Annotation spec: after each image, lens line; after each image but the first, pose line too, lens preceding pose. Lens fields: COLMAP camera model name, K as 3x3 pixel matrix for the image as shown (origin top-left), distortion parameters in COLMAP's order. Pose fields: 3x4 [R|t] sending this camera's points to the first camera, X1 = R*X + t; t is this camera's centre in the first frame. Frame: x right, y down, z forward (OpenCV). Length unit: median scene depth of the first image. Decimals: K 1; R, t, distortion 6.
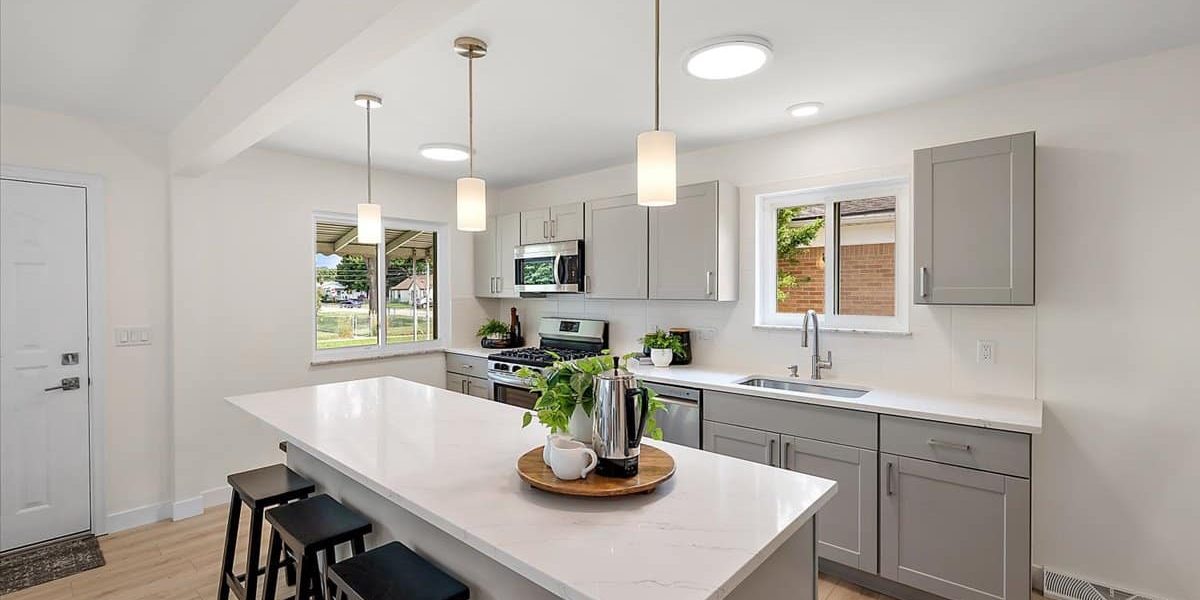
lens RADIAL K [[508.8, 0, 604.7], [0, 508.8, 297.2], [0, 0, 1]] dist [0.001498, 0.000010]
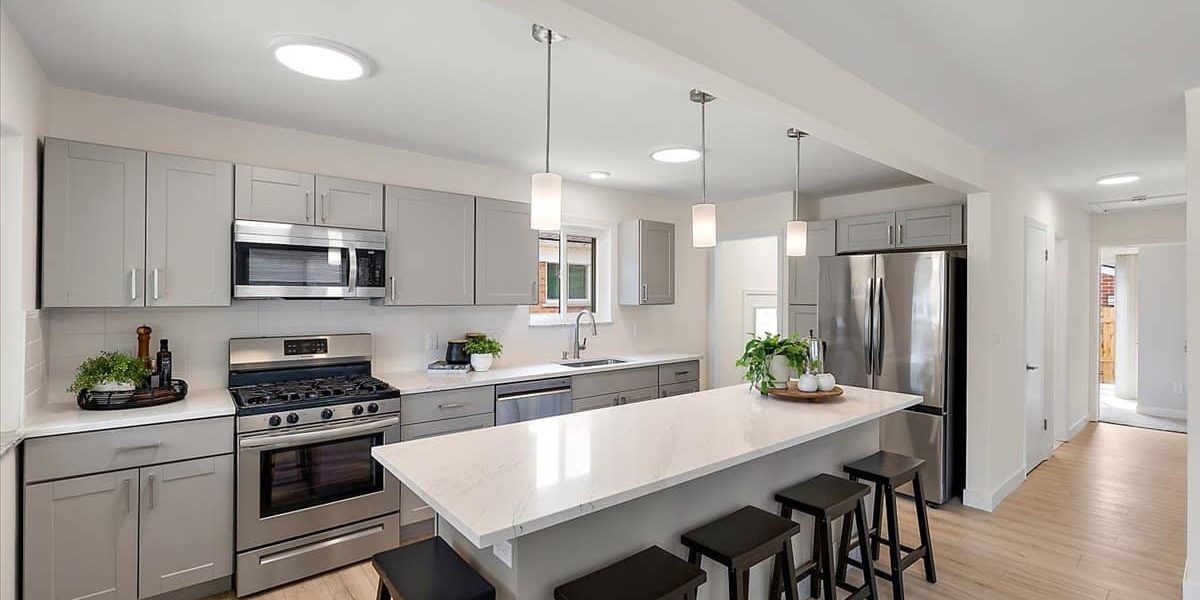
lens RADIAL K [[497.0, 0, 616.8], [0, 497.0, 295.3], [0, 0, 1]] dist [0.000066, 0.000054]
pose [[0.157834, 0.001767, 0.987464, -0.812434], [0.004537, 0.999987, -0.002515, -0.010740], [-0.987455, 0.004877, 0.157824, 0.564717]]
